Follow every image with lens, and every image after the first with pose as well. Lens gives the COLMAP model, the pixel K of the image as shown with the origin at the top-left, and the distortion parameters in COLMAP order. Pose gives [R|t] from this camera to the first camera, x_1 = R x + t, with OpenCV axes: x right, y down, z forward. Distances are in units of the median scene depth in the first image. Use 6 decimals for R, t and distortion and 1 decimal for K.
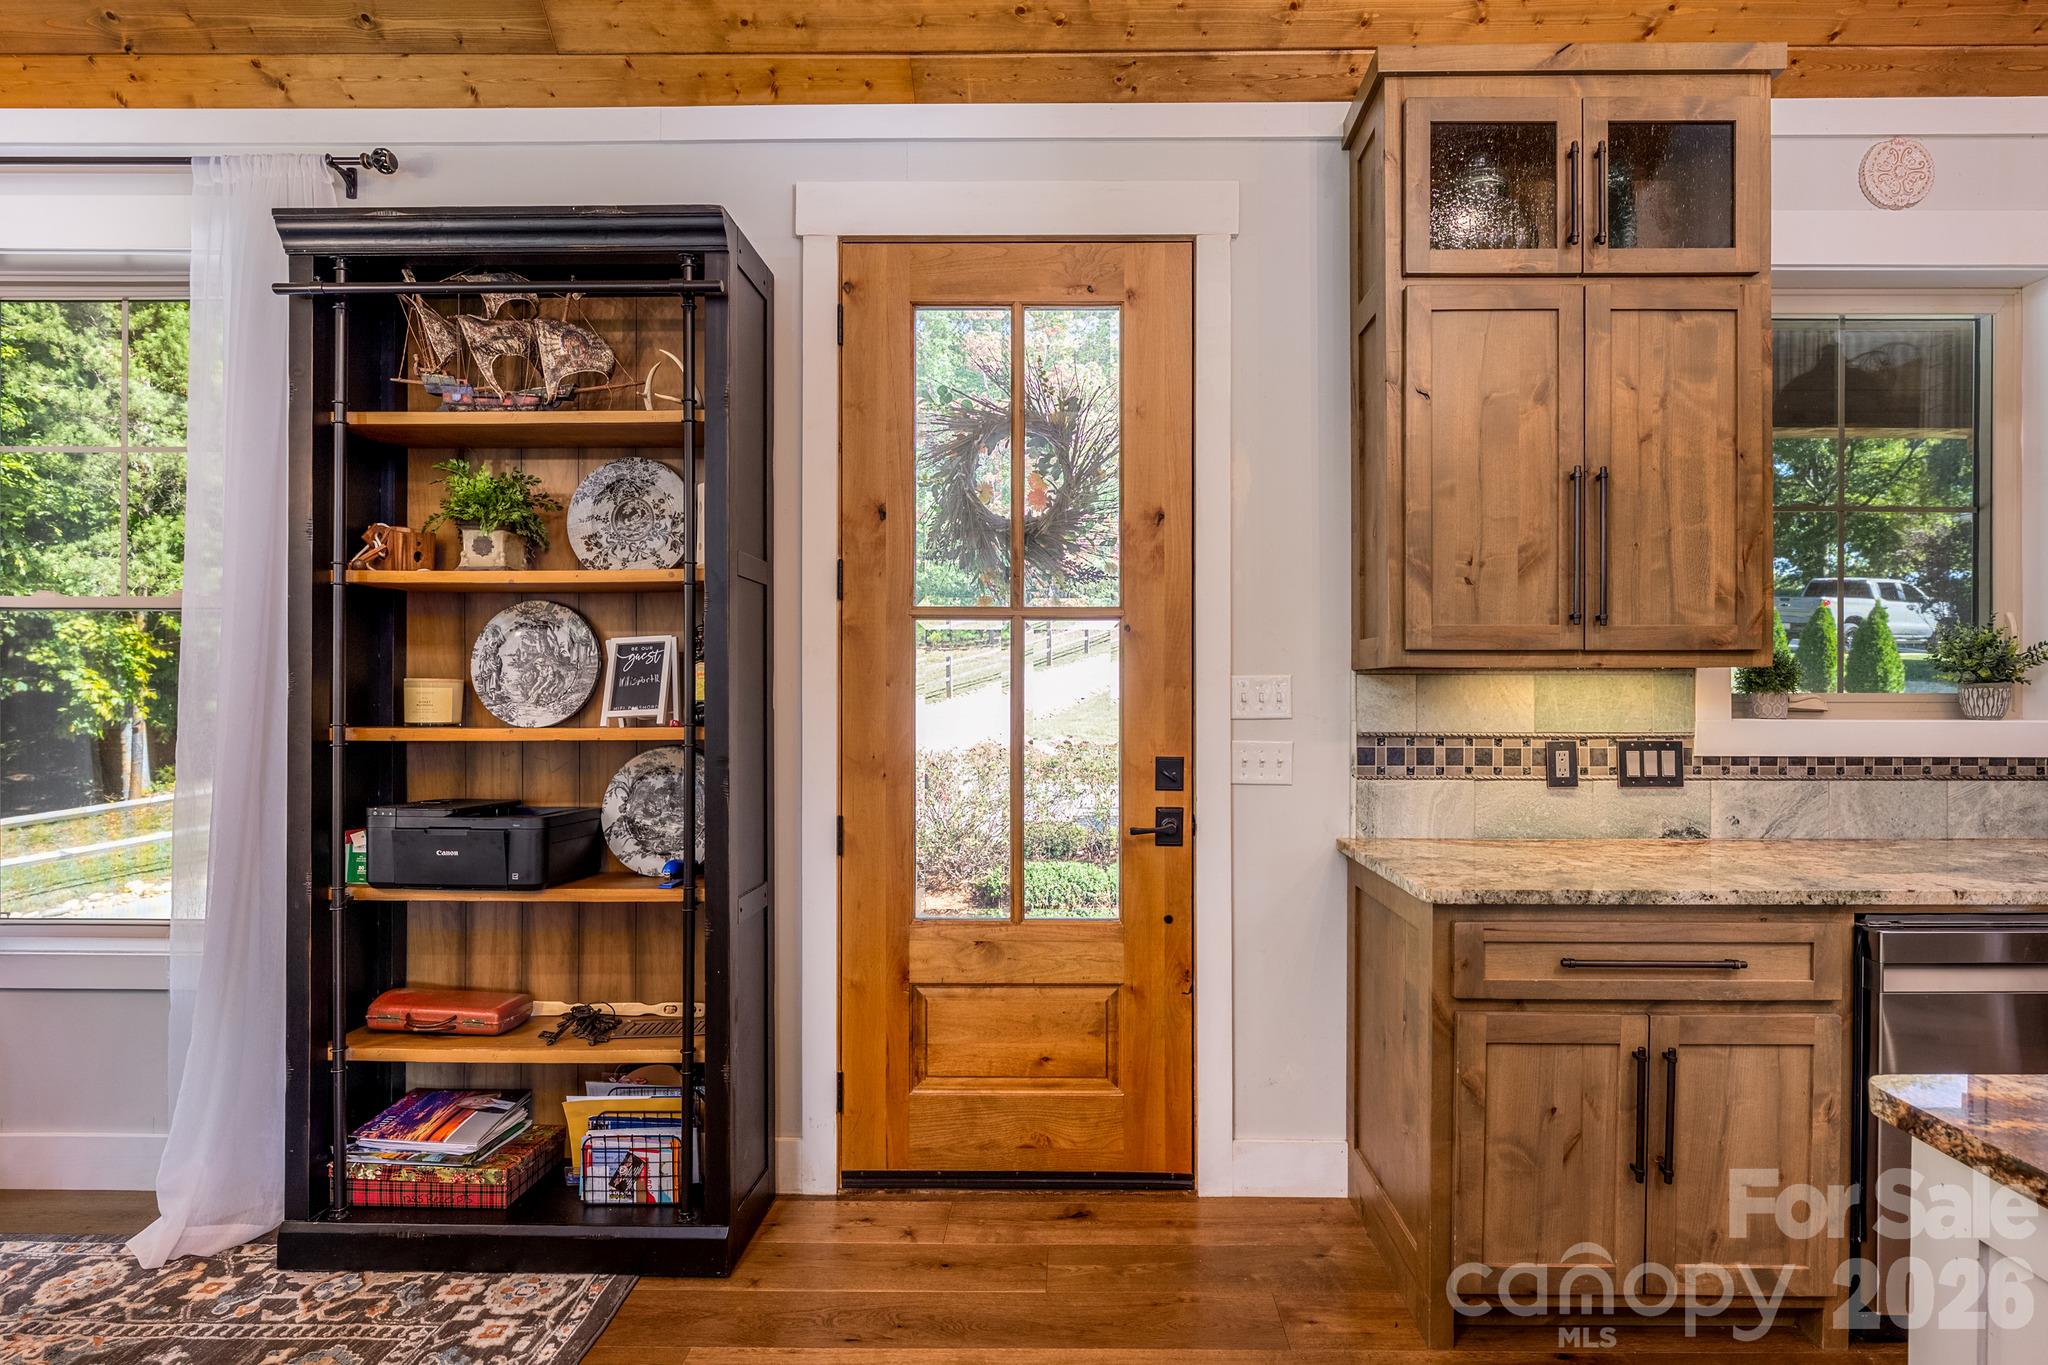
lens RADIAL K [[1002.0, 0, 1066.7], [0, 1002.0, 684.7], [0, 0, 1]] dist [-0.005121, 0.000998]
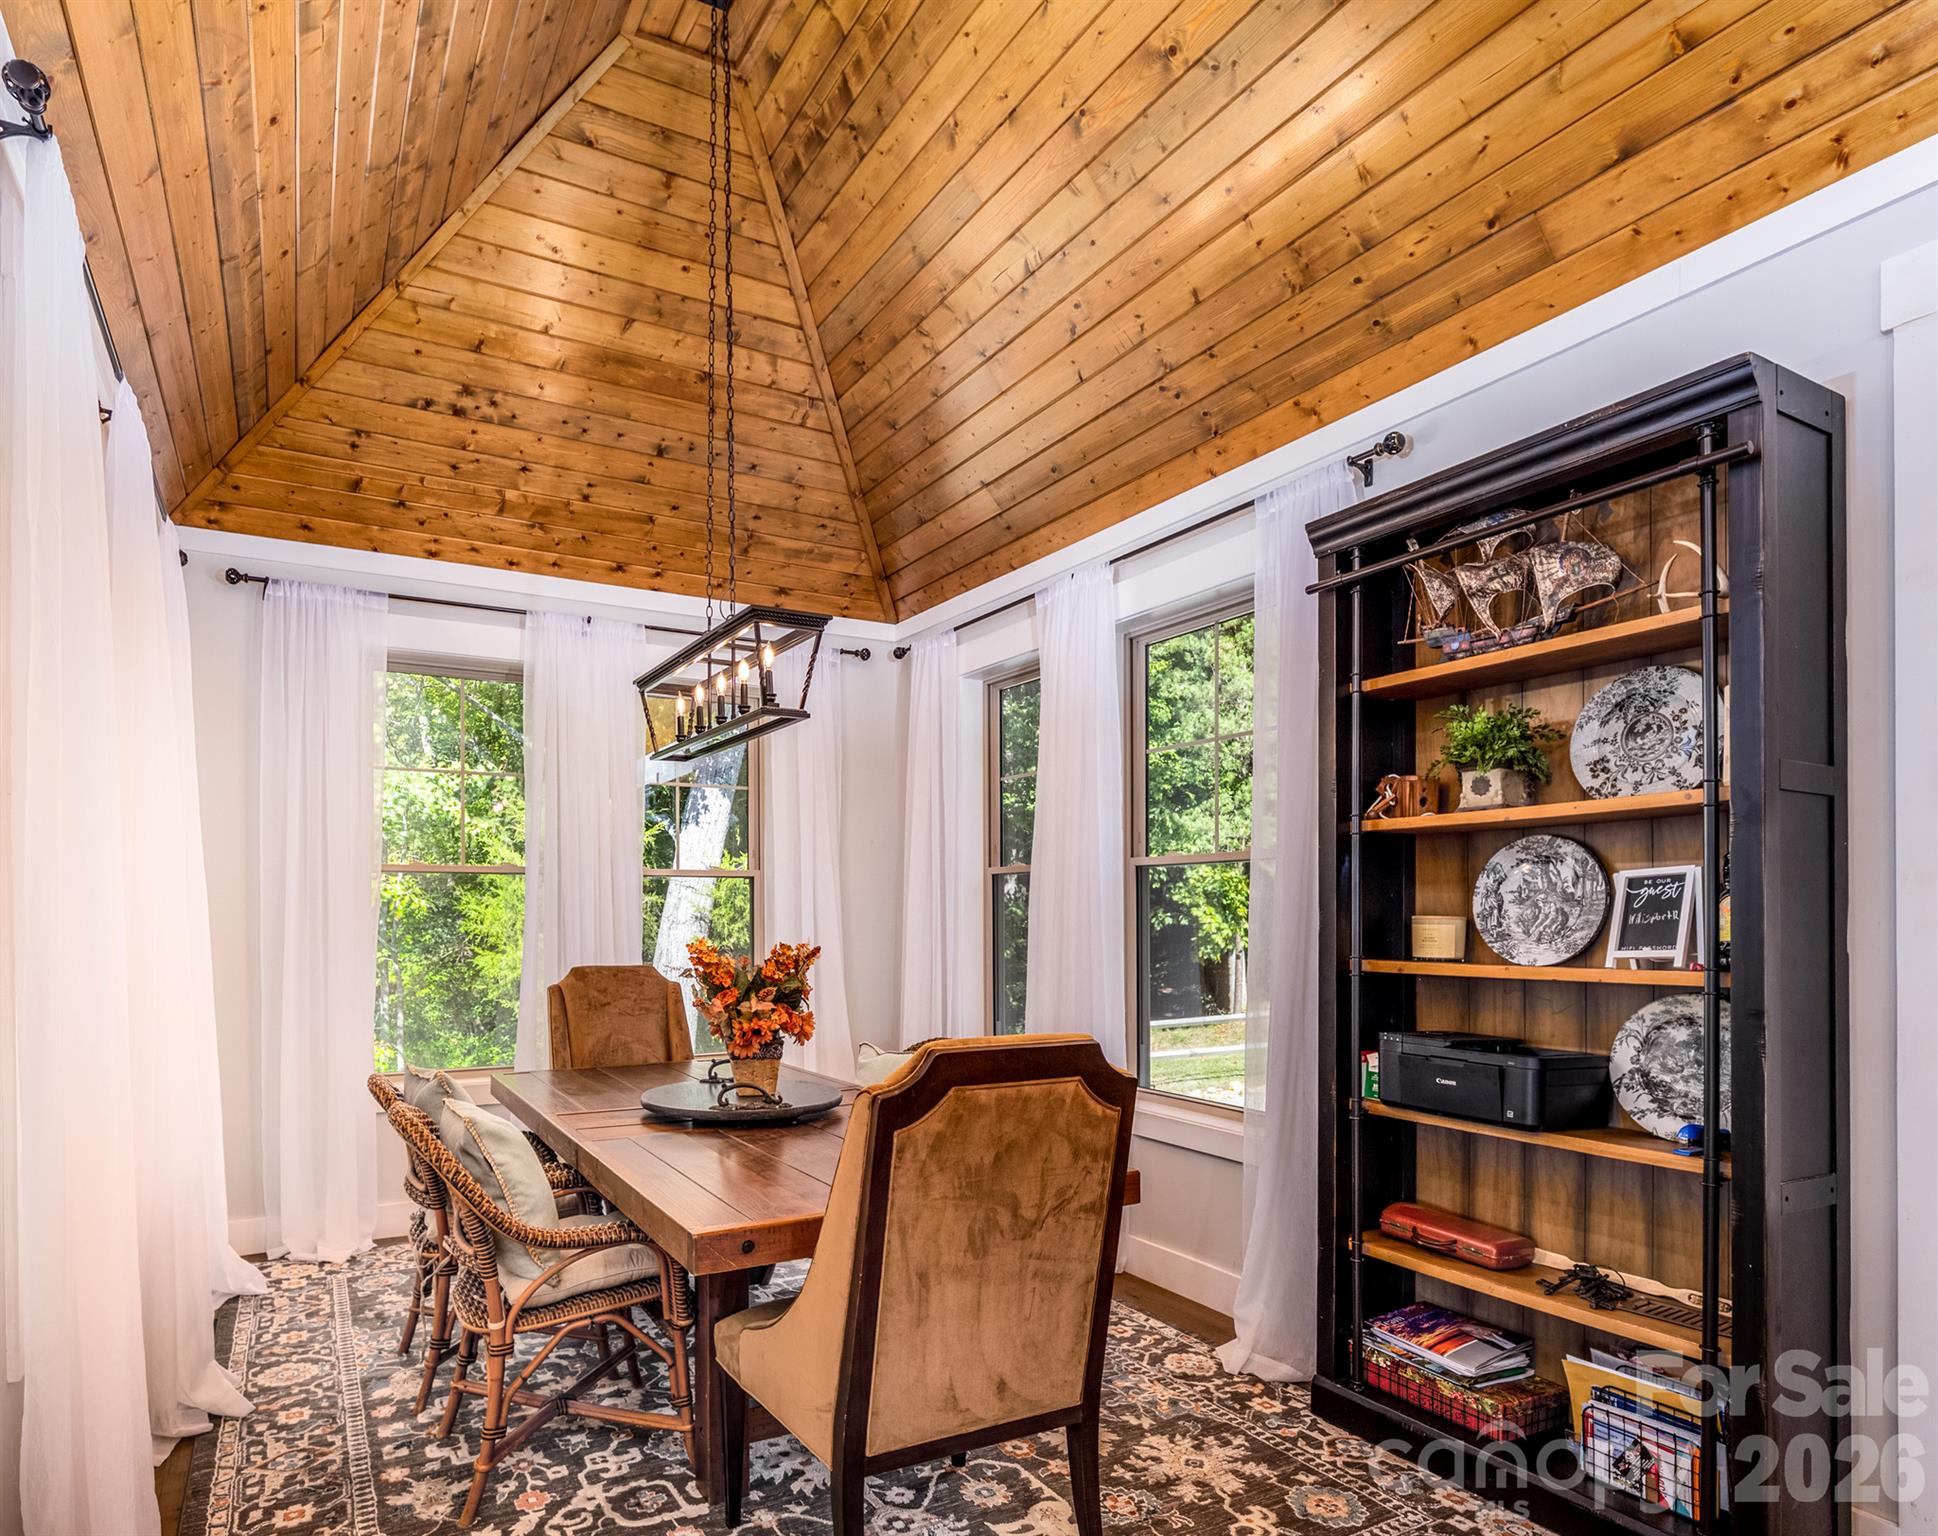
lens RADIAL K [[1095.2, 0, 859.7], [0, 1095.2, 914.4], [0, 0, 1]] dist [-0.002668, -0.000611]
pose [[0.465251, -0.004145, -0.885169, 0.107496], [0.001204, 0.999991, -0.004050, -0.003998], [0.885178, 0.000818, 0.465252, -0.078429]]
